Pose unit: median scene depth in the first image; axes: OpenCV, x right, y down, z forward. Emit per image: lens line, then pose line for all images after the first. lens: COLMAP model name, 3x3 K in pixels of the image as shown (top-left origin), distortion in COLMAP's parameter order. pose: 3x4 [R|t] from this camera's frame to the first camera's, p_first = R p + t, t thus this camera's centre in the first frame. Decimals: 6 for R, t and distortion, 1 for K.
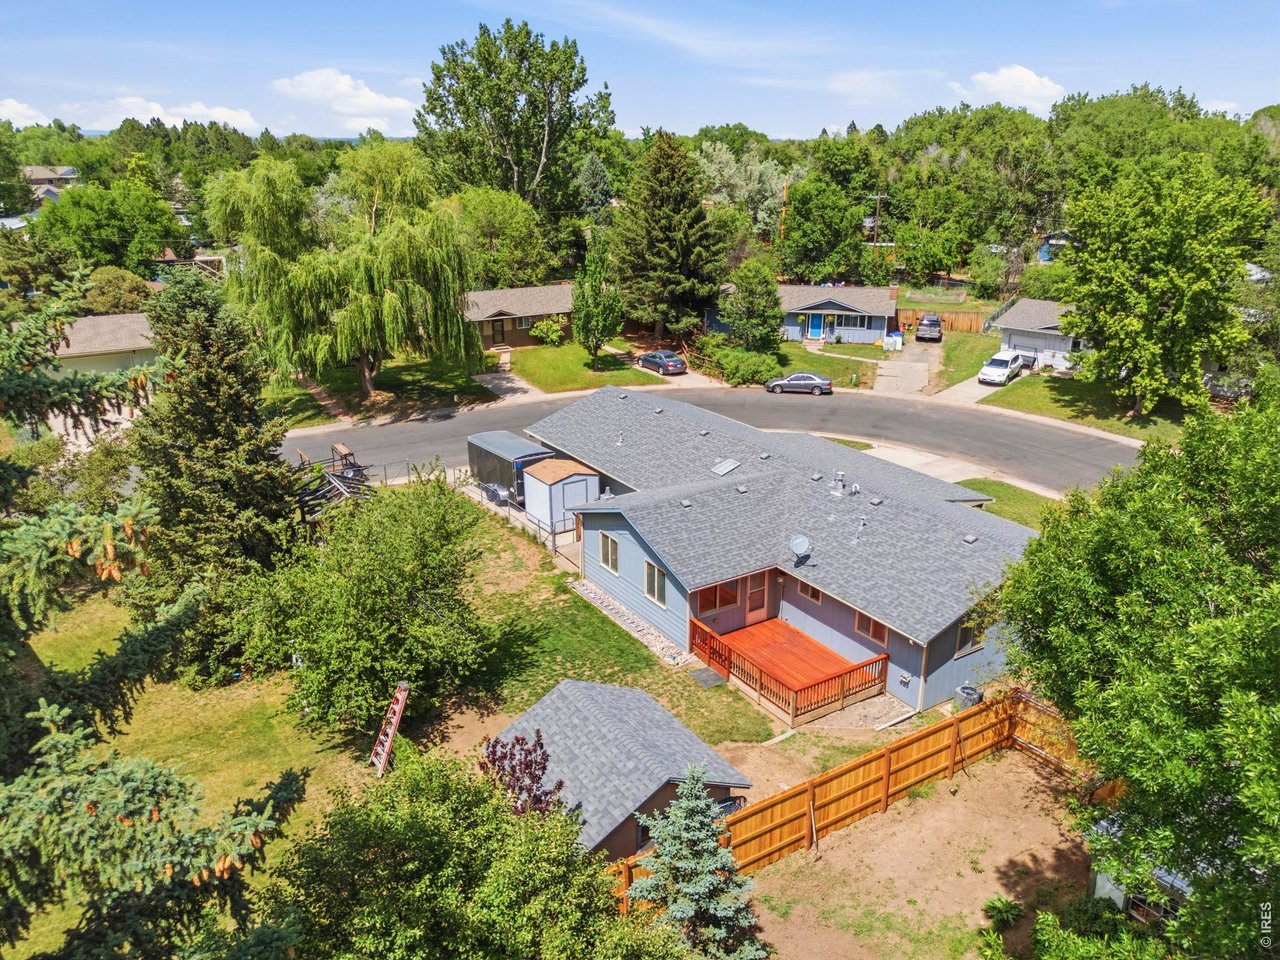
lens RADIAL K [[947.2, 0, 646.1], [0, 947.2, 479.9], [0, 0, 1]] dist [0.062141, -0.054090]
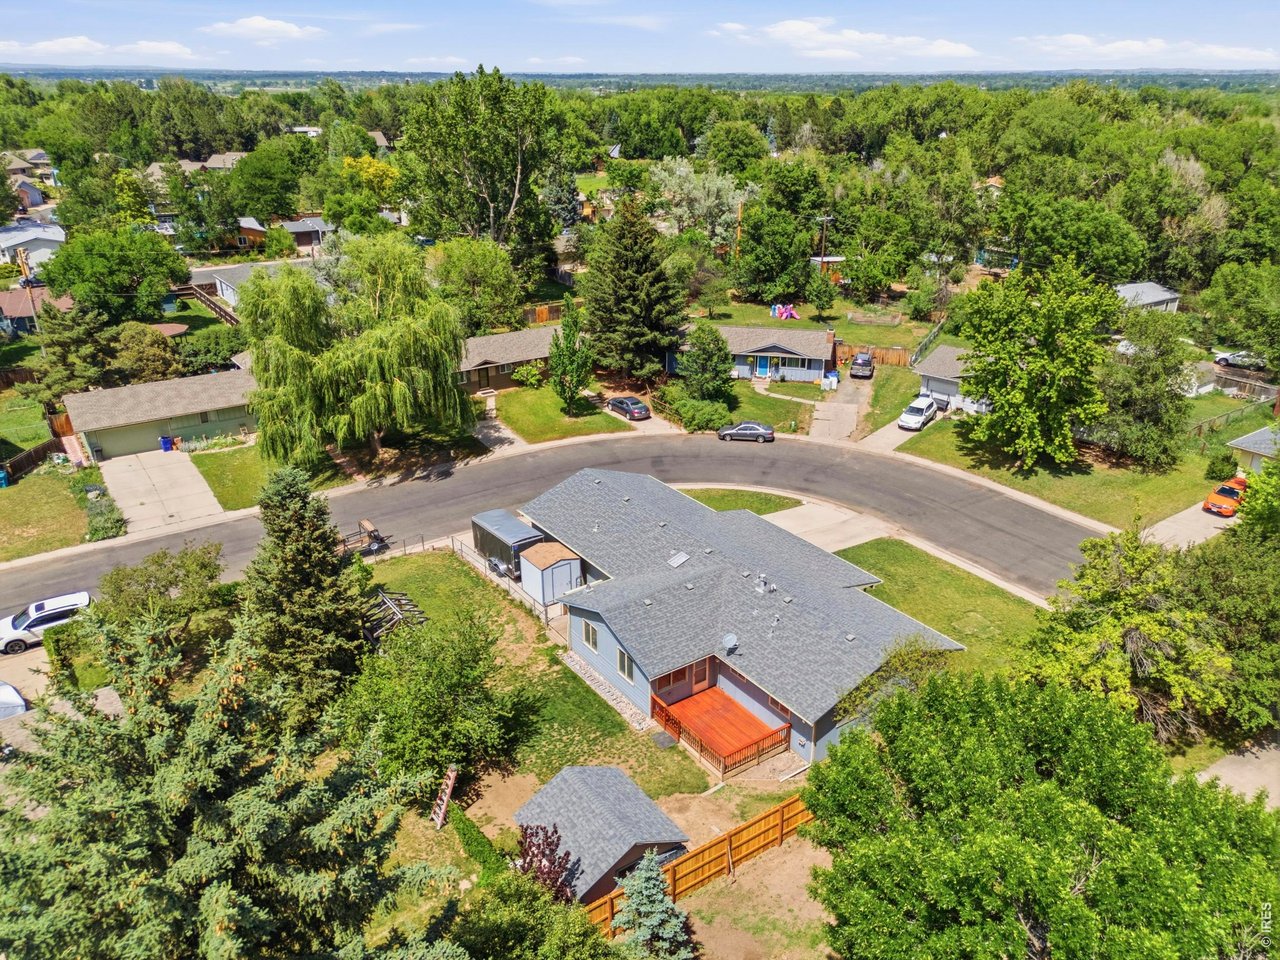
lens RADIAL K [[947.2, 0, 646.1], [0, 947.2, 479.9], [0, 0, 1]] dist [0.062141, -0.054090]
pose [[0.999378, -0.015418, 0.031723, 0.000157], [0.013452, 0.998030, 0.061280, -0.138251], [-0.032605, -0.060815, 0.997616, -0.196115]]
